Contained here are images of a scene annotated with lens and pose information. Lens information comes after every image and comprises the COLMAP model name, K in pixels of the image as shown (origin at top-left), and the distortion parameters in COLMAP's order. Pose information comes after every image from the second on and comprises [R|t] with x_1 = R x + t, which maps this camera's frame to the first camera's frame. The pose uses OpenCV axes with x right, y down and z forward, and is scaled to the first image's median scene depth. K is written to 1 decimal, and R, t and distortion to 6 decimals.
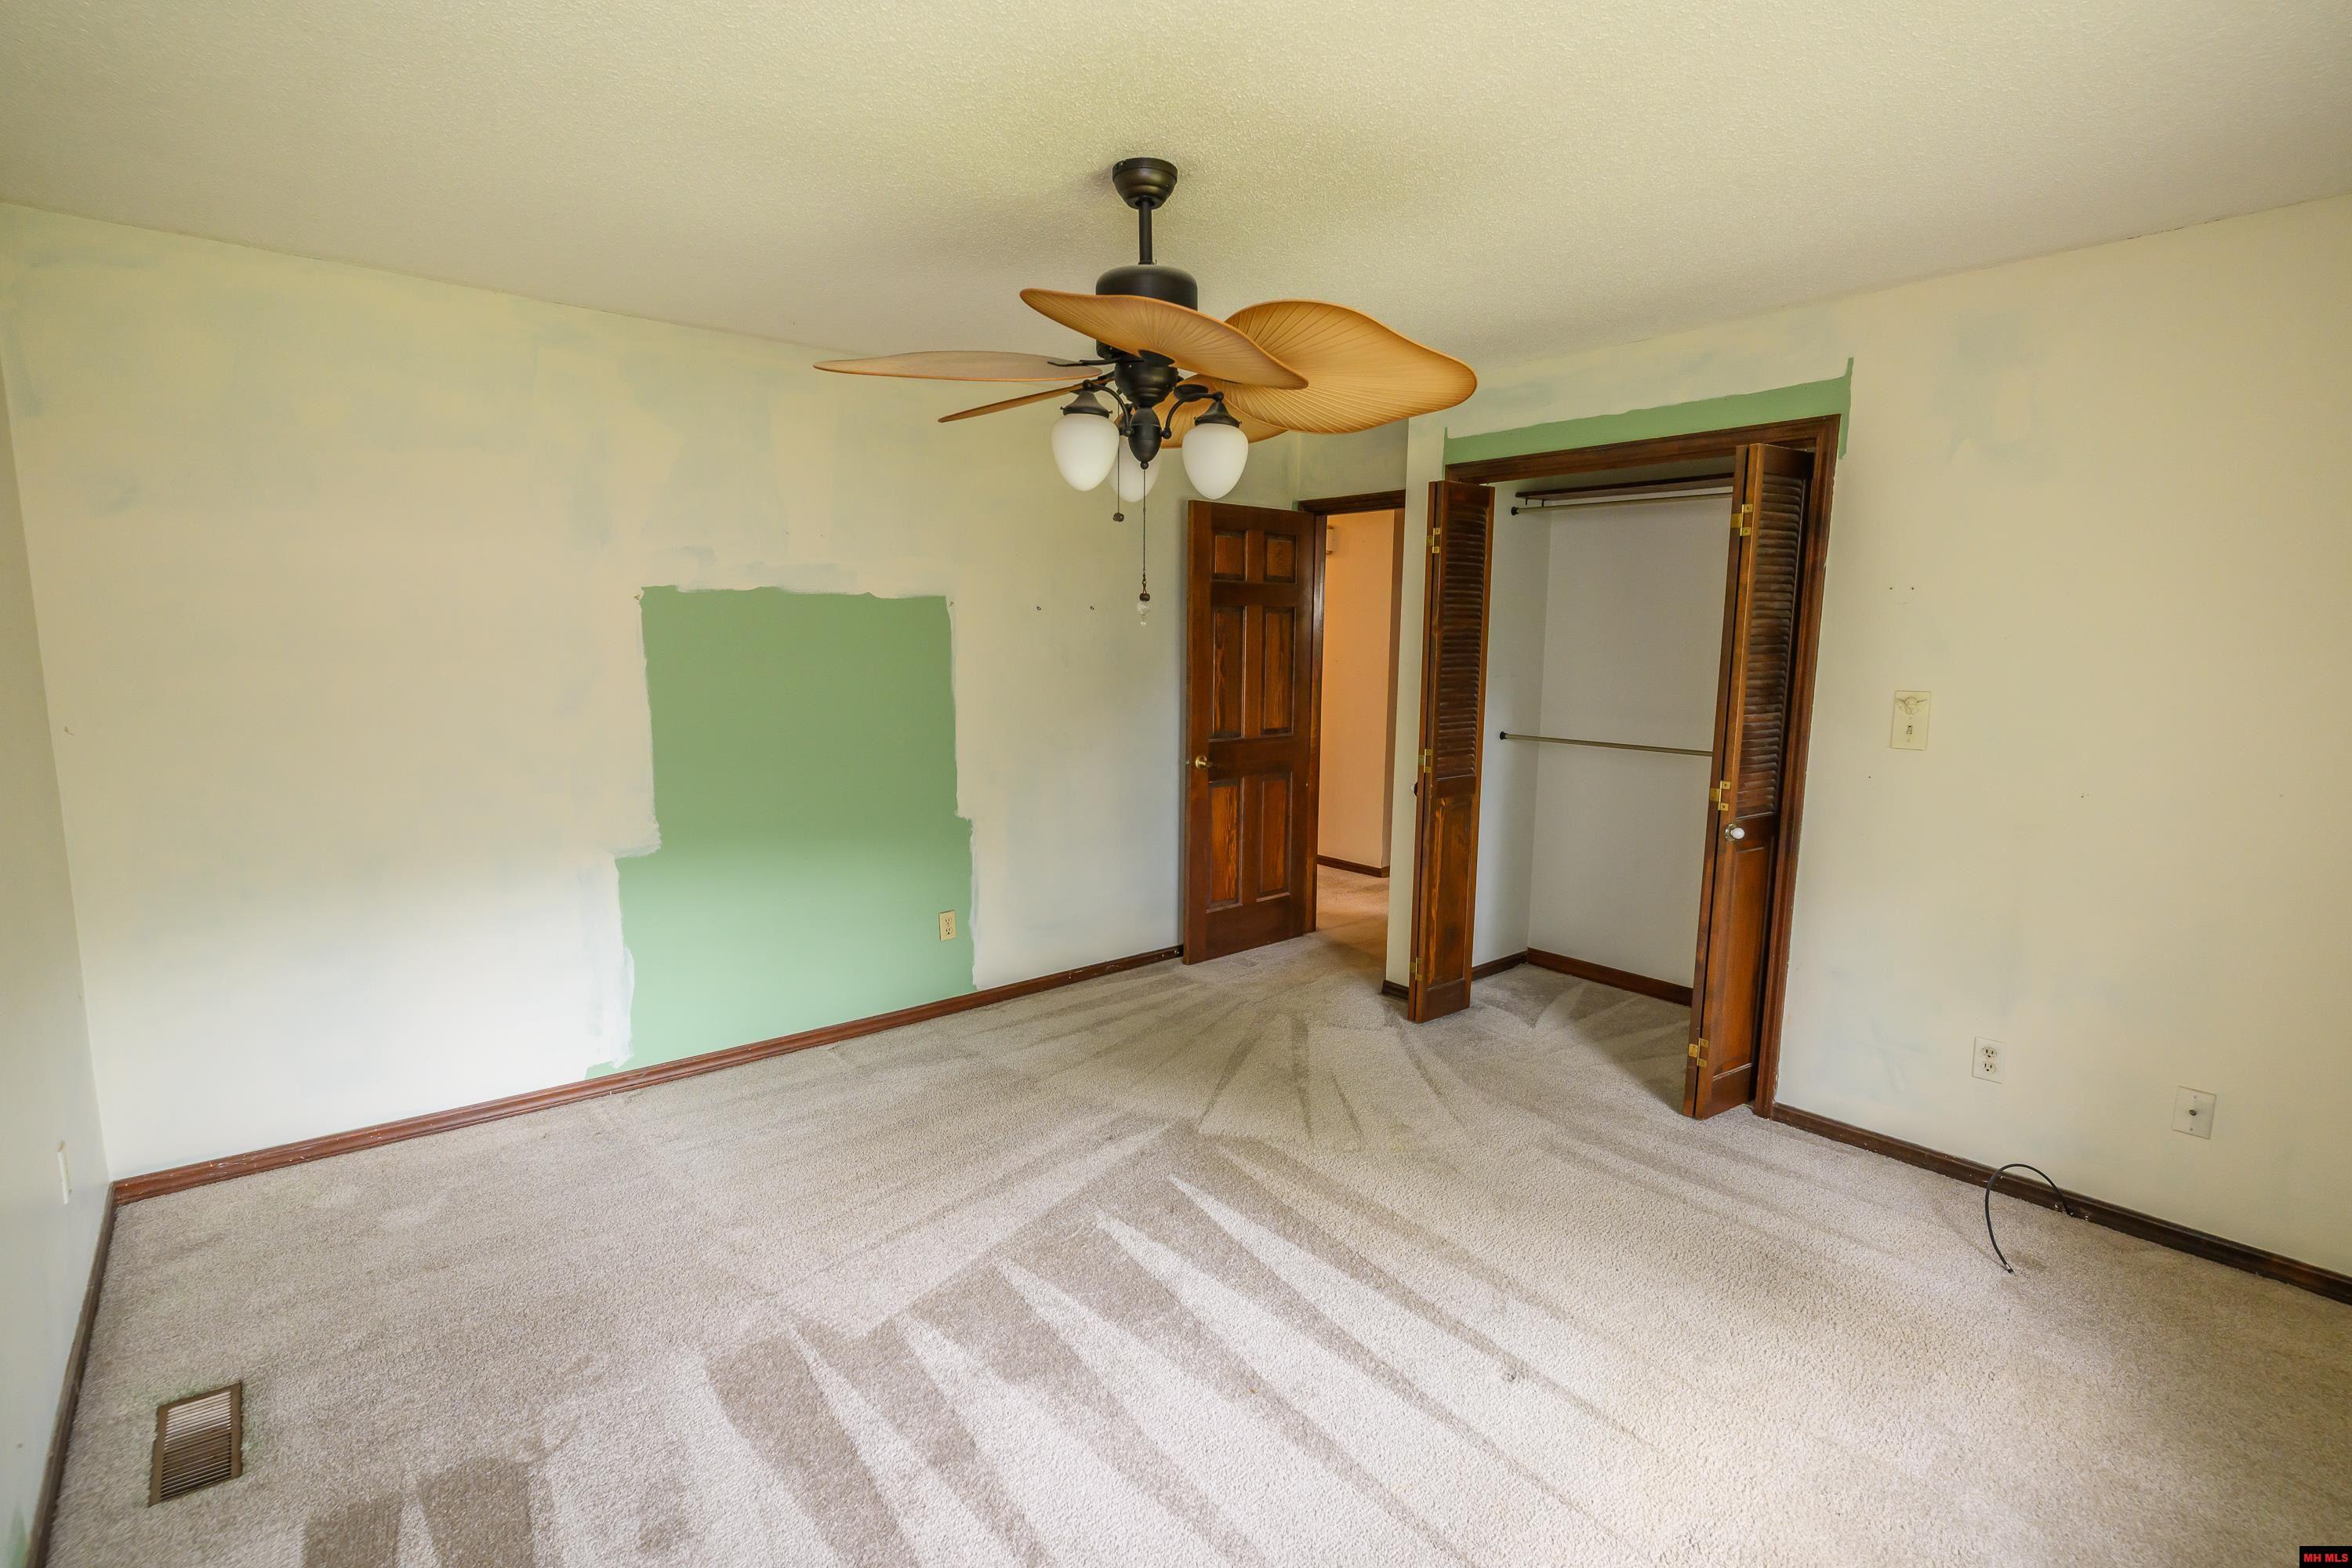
lens RADIAL K [[1121.4, 0, 1176.0], [0, 1121.4, 784.0], [0, 0, 1]] dist [-0.001769, 0.000256]
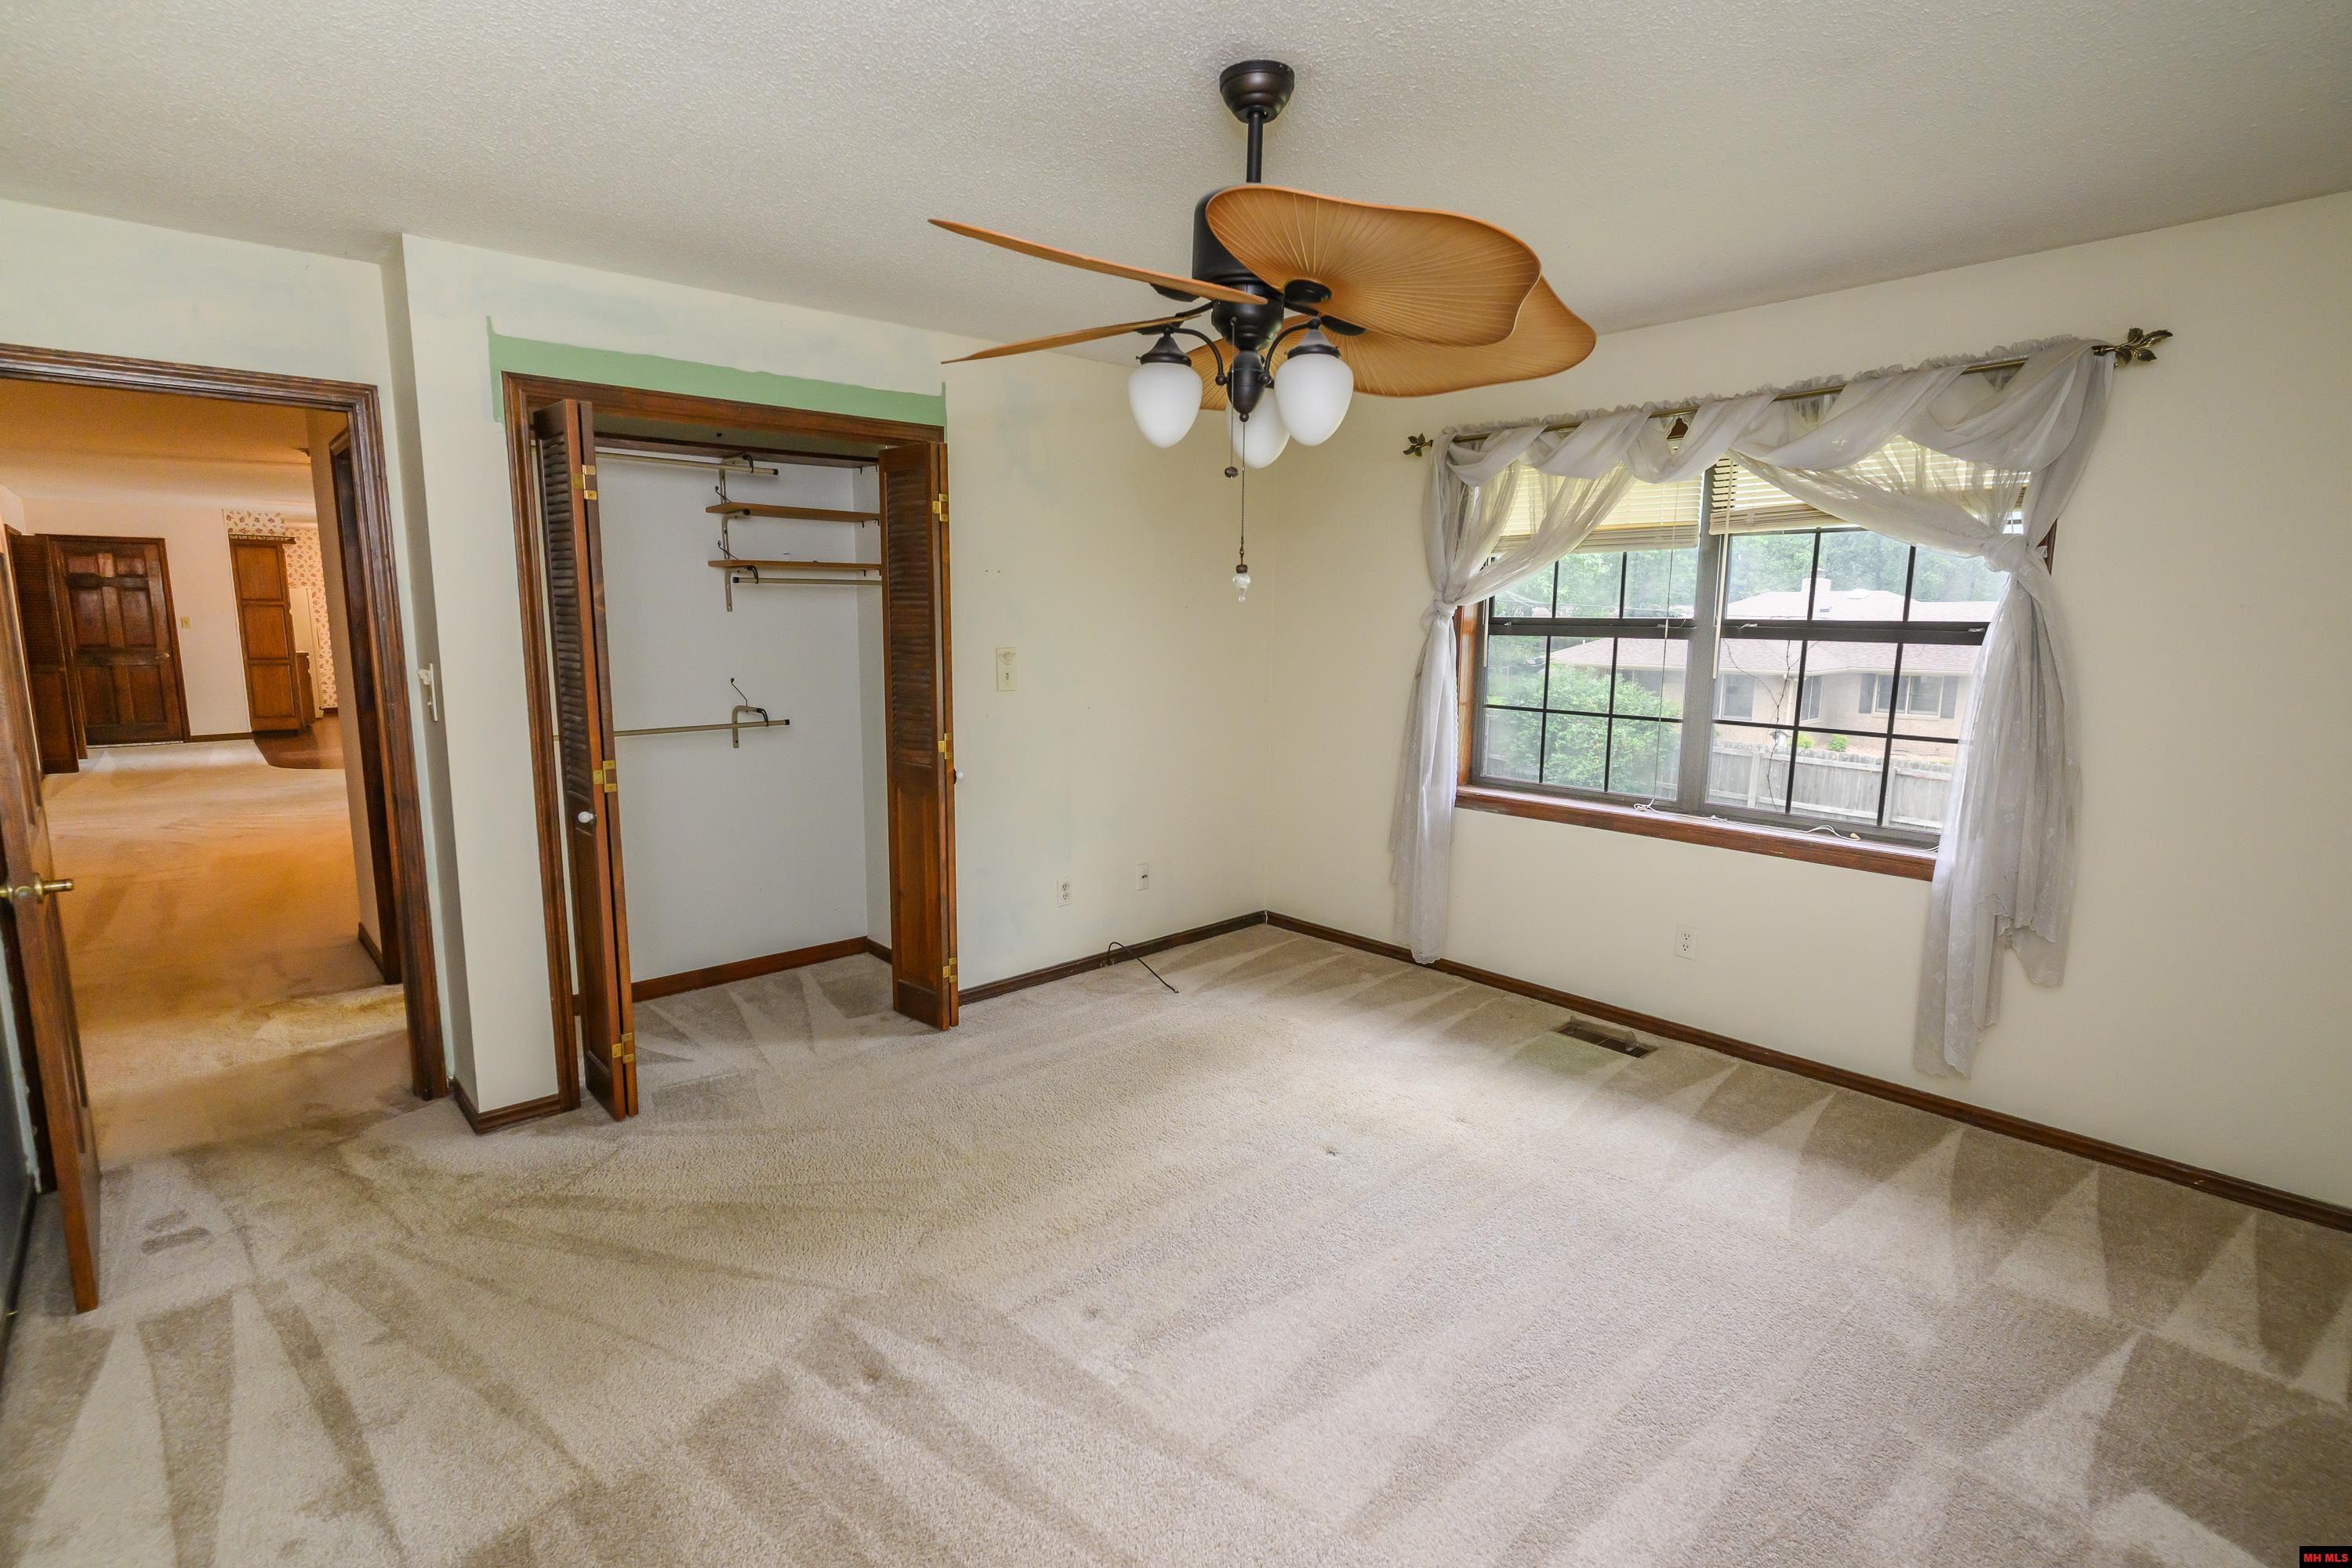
lens RADIAL K [[1107.2, 0, 1170.6], [0, 1107.2, 775.6], [0, 0, 1]] dist [-0.002781, 0.004530]
pose [[-0.025256, -0.158110, 0.987098, -0.676123], [0.134488, 0.977900, 0.160077, -0.116307], [-0.990593, 0.136796, -0.003434, 0.809627]]
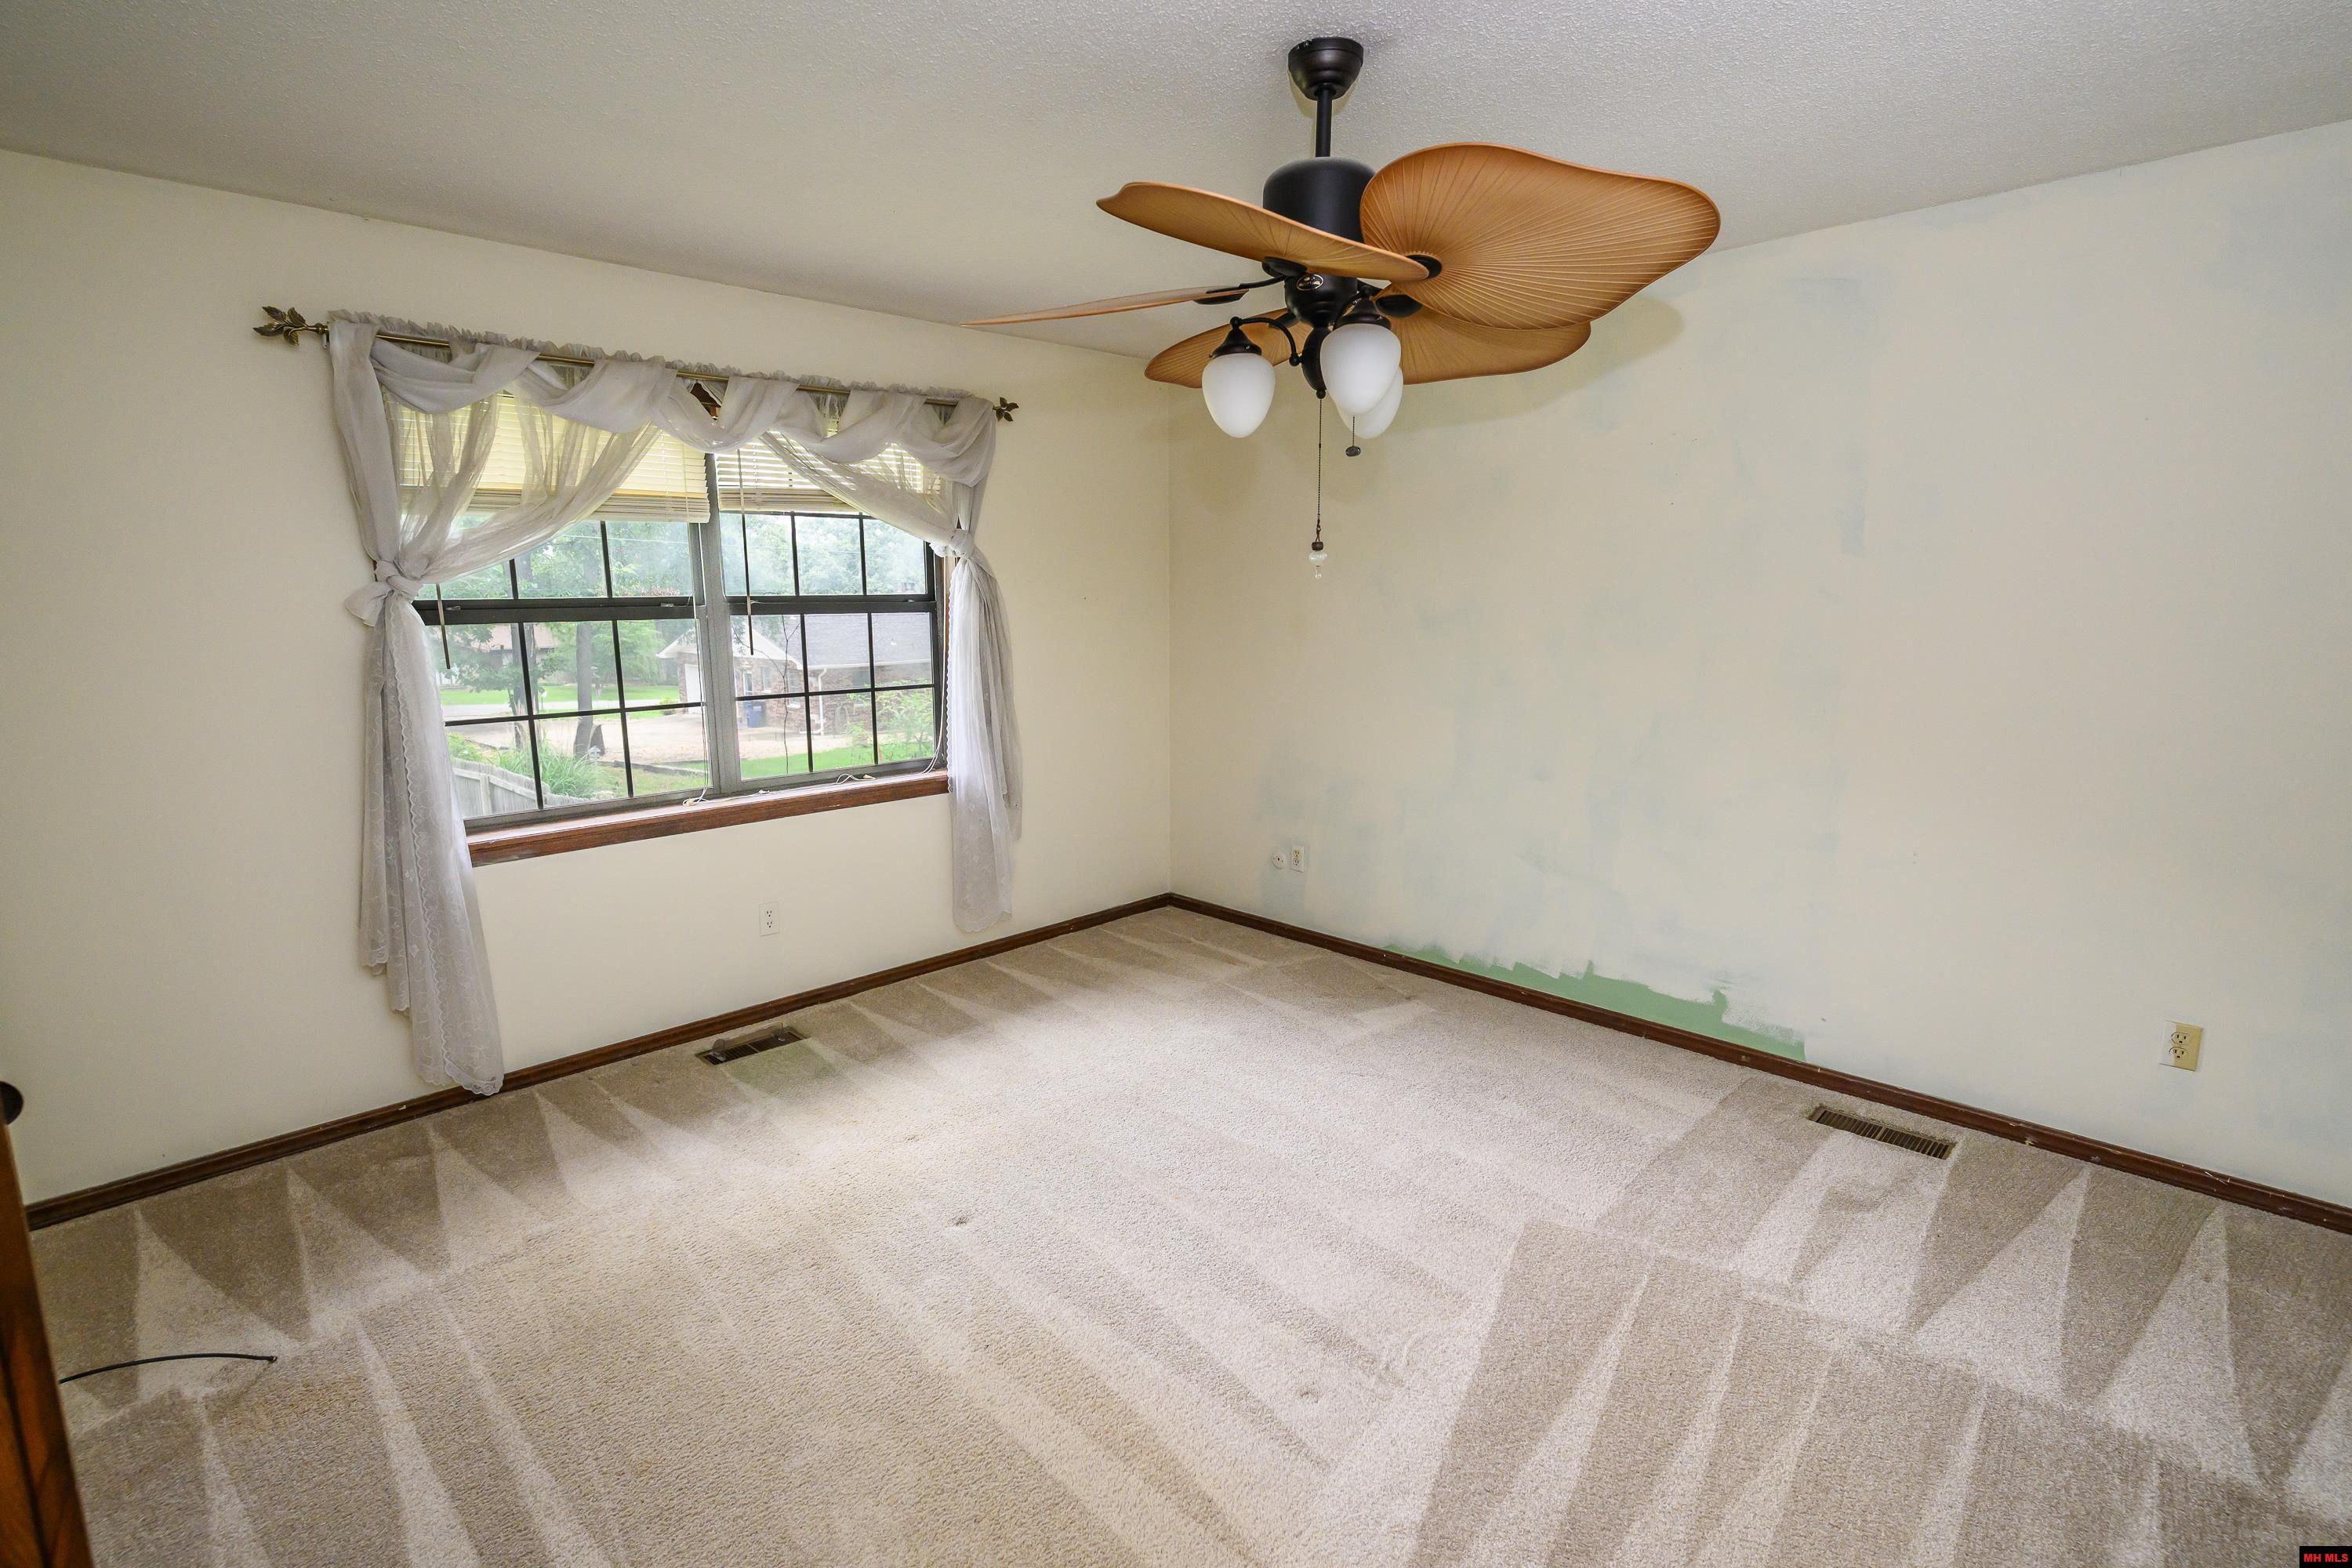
lens RADIAL K [[1121.8, 0, 1159.8], [0, 1121.8, 776.4], [0, 0, 1]] dist [0.001487, 0.000764]
pose [[-0.998027, 0.008052, -0.062271, 0.114339], [-0.011244, 0.952790, 0.303423, -0.195035], [0.061774, 0.303525, -0.950819, 1.414768]]
